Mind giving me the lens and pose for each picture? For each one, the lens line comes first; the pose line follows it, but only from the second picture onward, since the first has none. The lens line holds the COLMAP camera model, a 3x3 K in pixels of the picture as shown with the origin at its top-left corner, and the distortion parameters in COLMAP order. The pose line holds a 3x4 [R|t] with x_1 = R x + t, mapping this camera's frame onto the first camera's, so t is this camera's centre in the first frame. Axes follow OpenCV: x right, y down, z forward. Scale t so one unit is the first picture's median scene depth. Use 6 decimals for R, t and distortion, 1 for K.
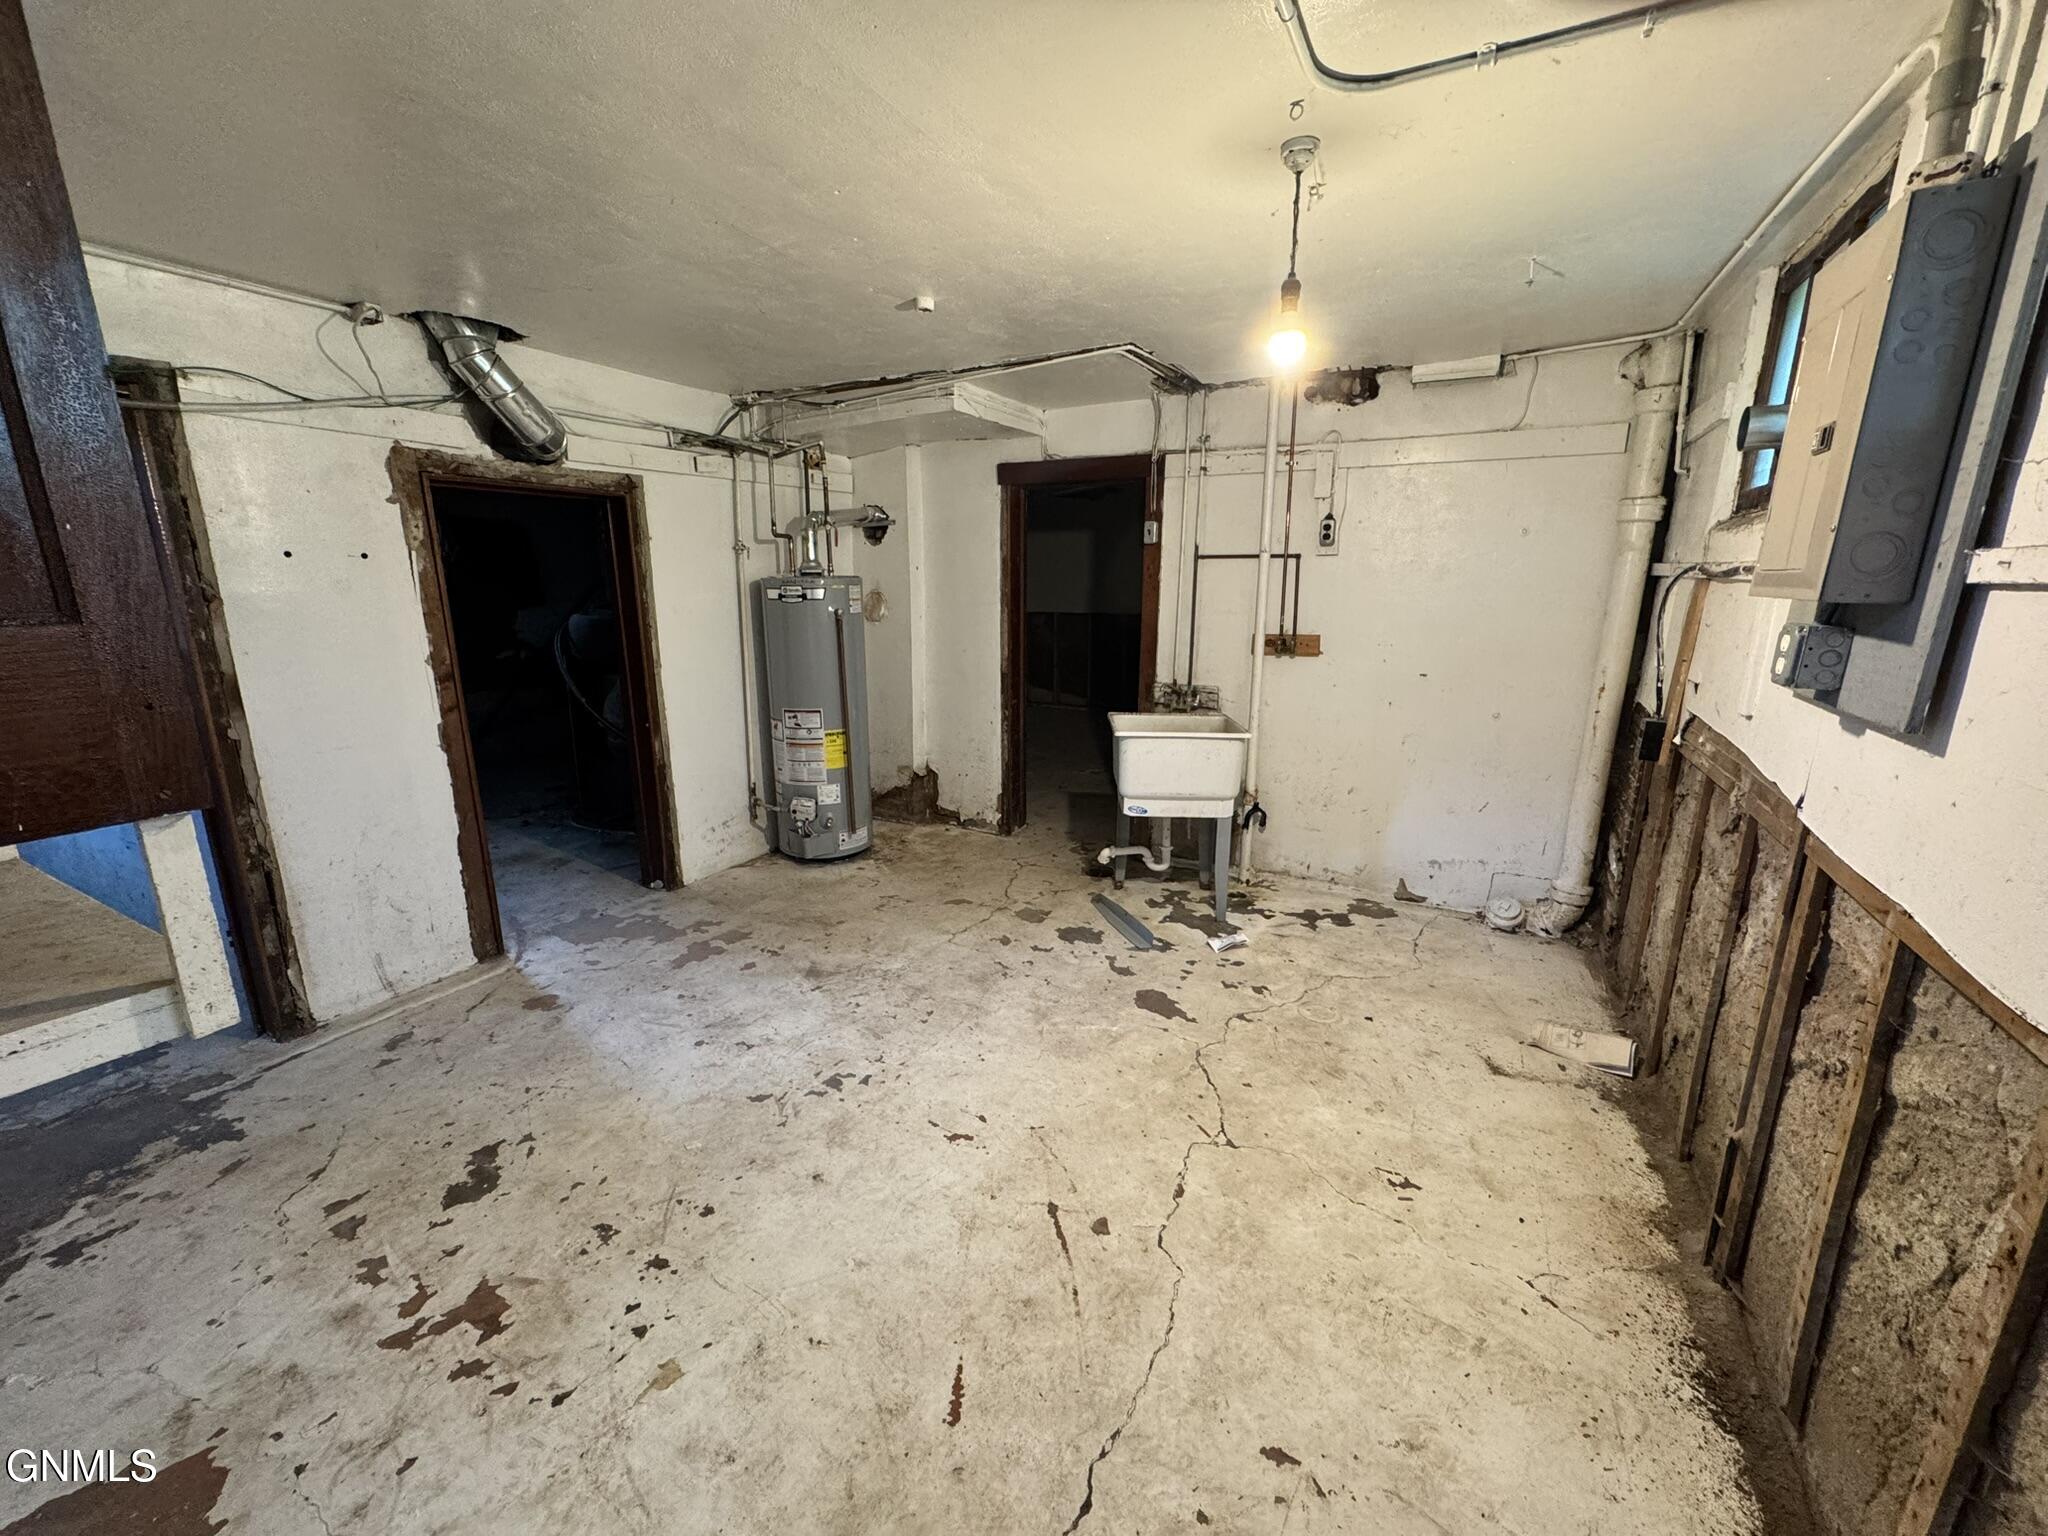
lens RADIAL K [[816.9, 0, 1024.4], [0, 816.9, 766.9], [0, 0, 1]] dist [-0.001819, 0.000169]
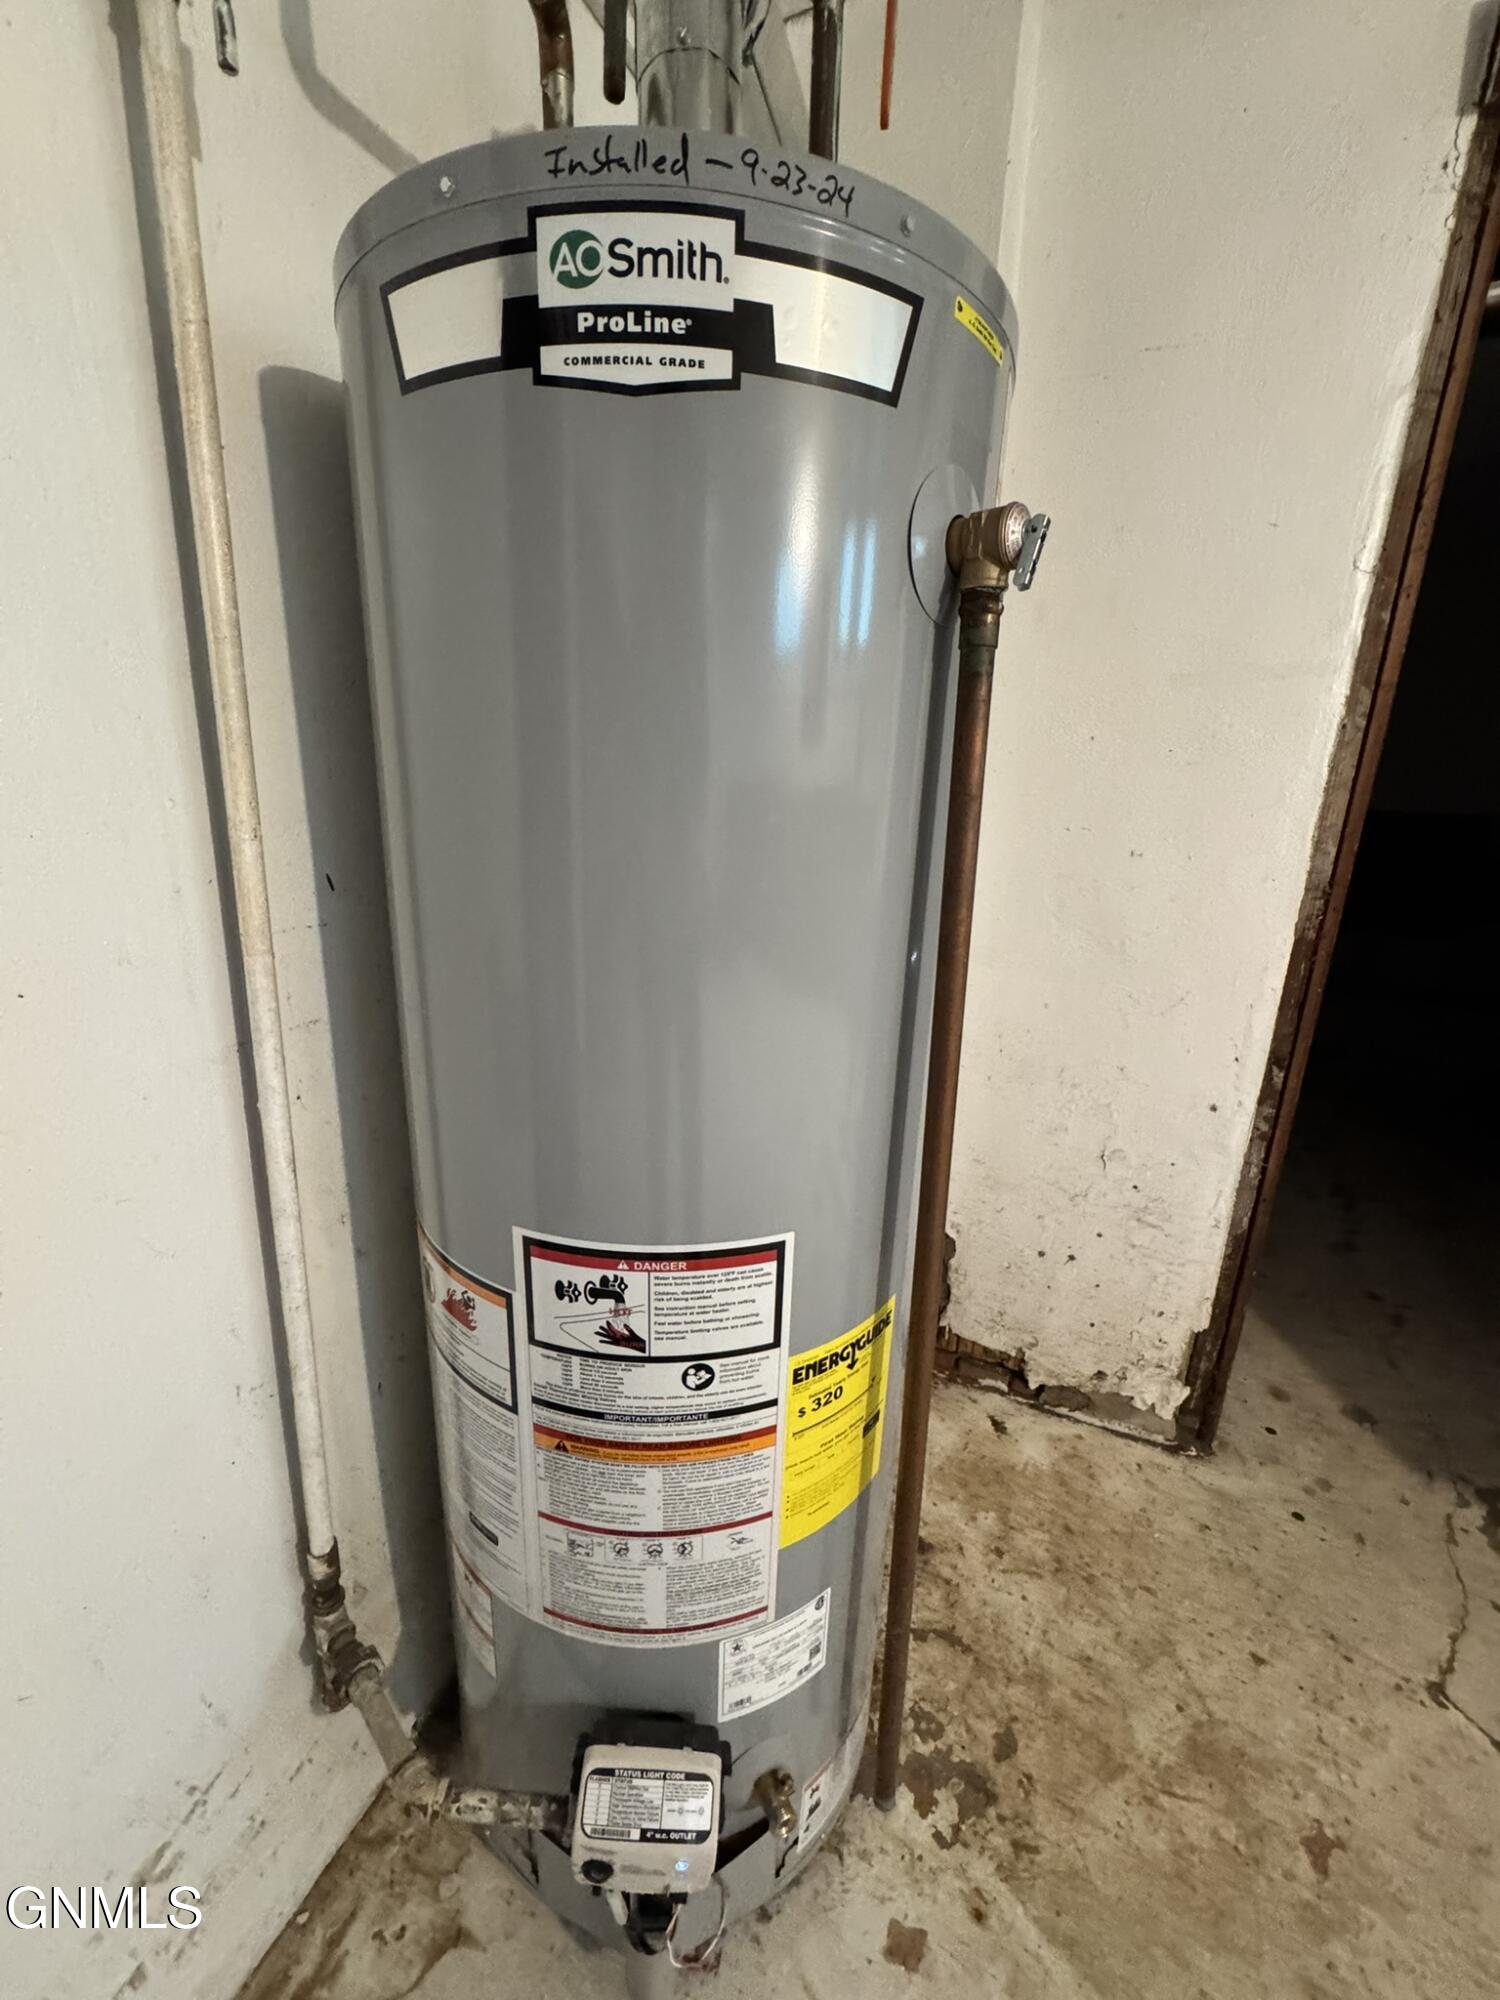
lens RADIAL K [[797.8, 0, 751.6], [0, 797.8, 998.9], [0, 0, 1]] dist [-0.001819, 0.000169]
pose [[0.991148, -0.003302, 0.132721, -0.272872], [-0.002250, 0.999129, 0.041662, -0.118834], [-0.132743, -0.041592, 0.990277, 0.854400]]
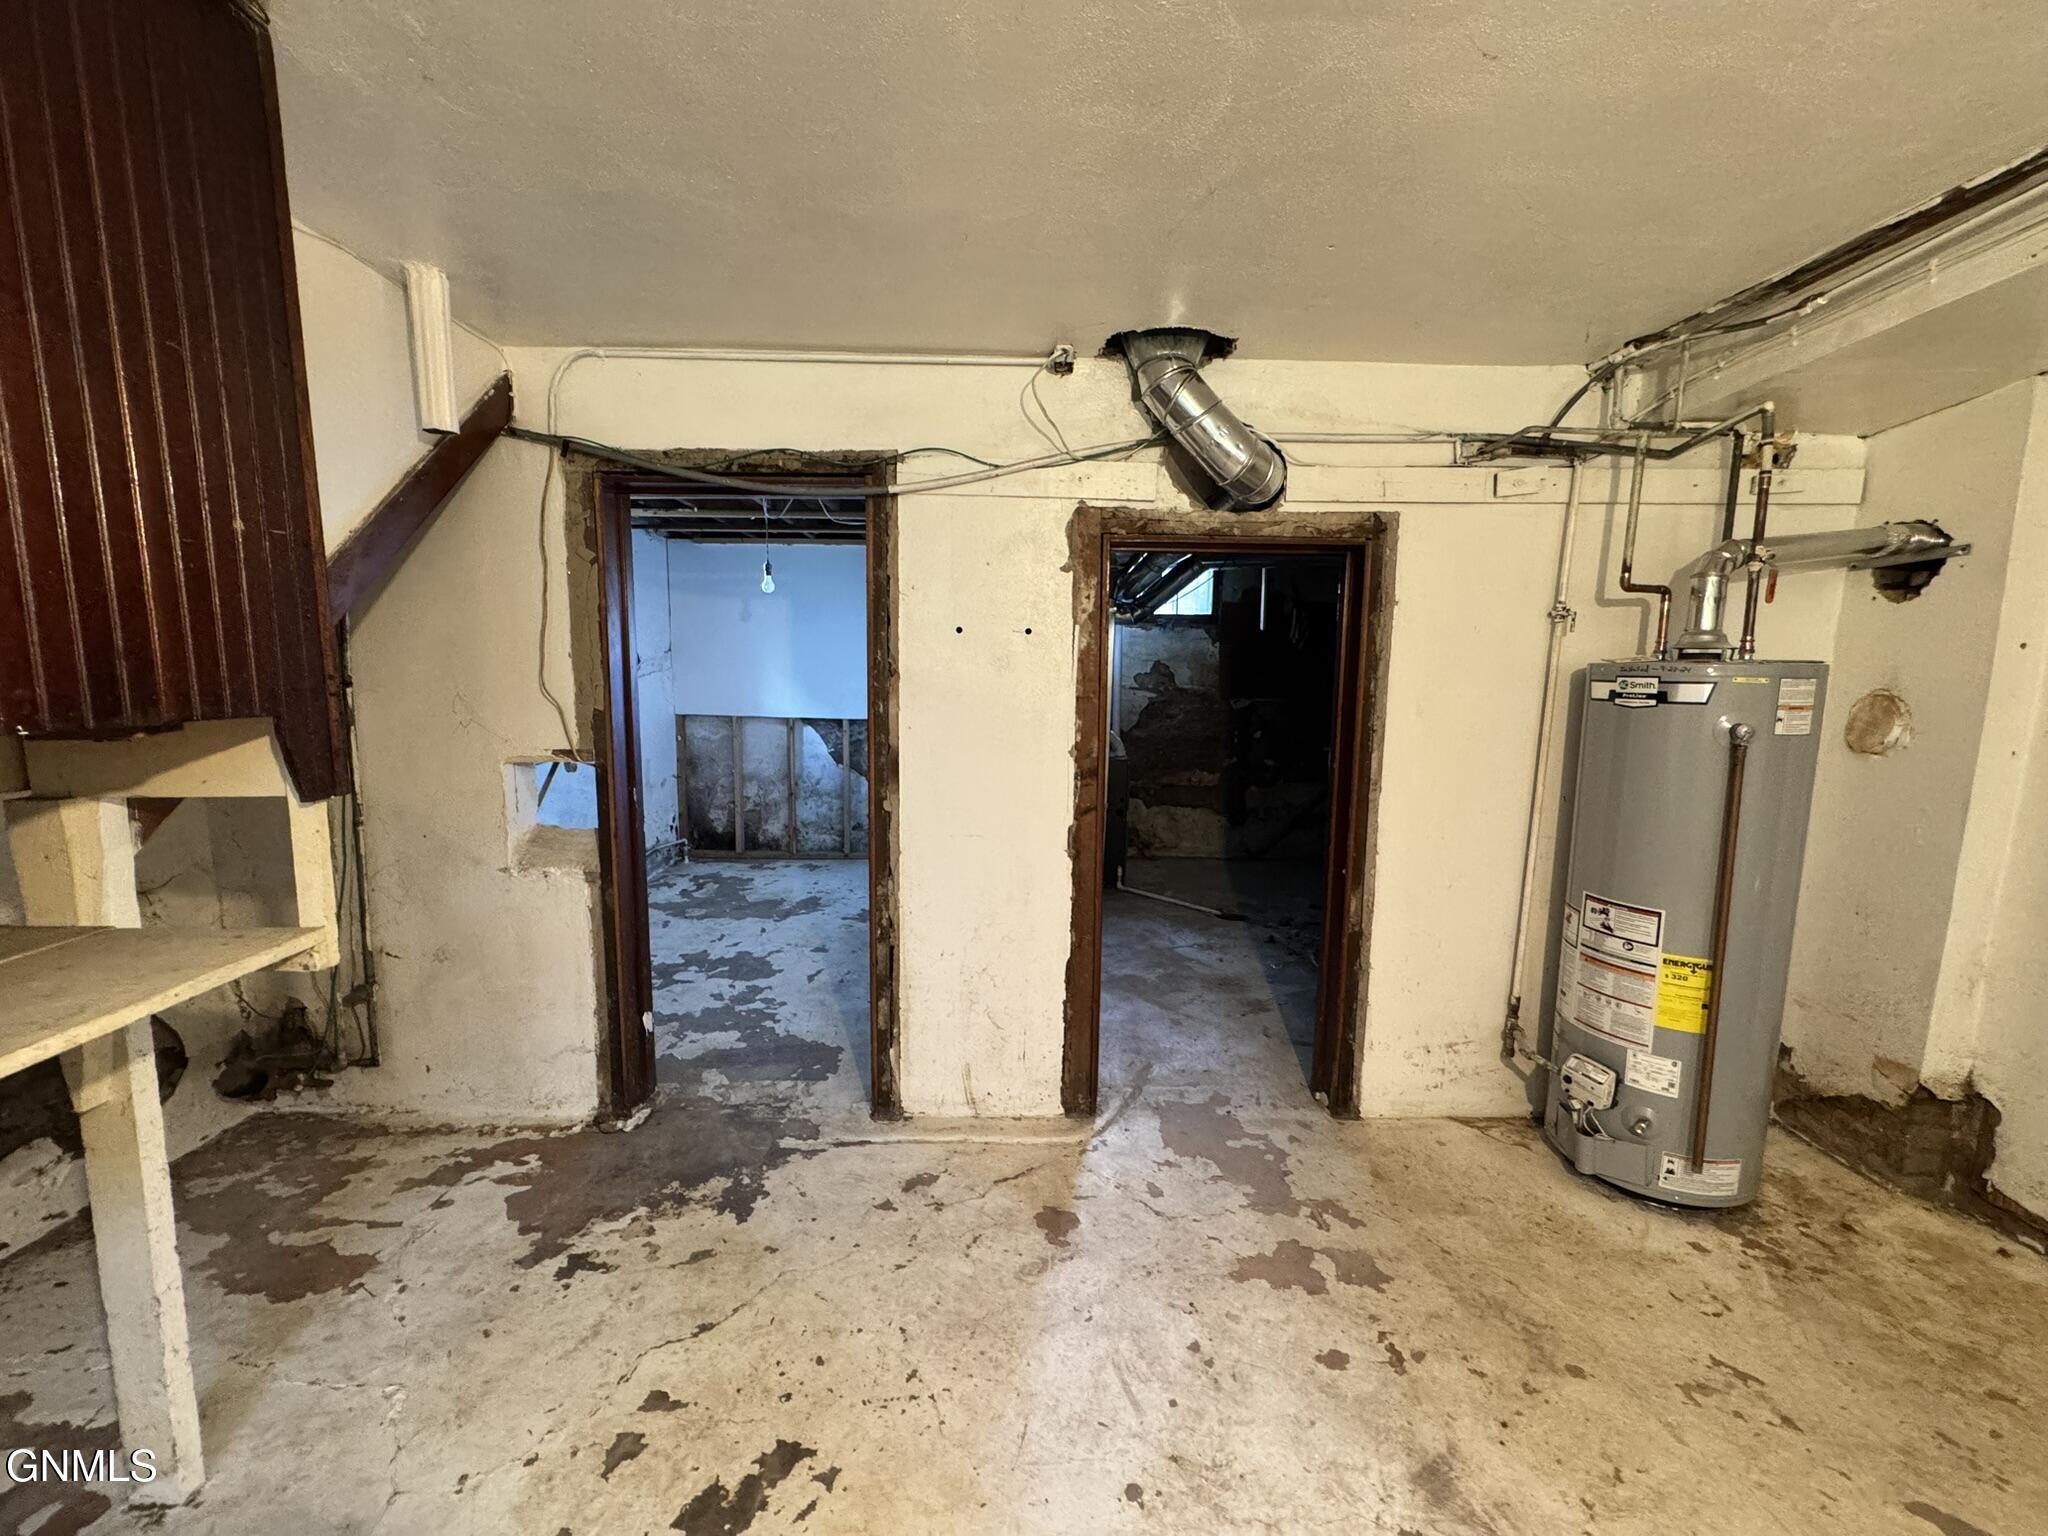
lens RADIAL K [[816.9, 0, 1024.4], [0, 816.9, 766.9], [0, 0, 1]] dist [-0.001819, 0.000169]
pose [[0.496836, 0.112865, -0.860474, -0.014309], [-0.209177, 0.977849, 0.007483, -0.078812], [0.842258, 0.176273, 0.509440, 0.375640]]
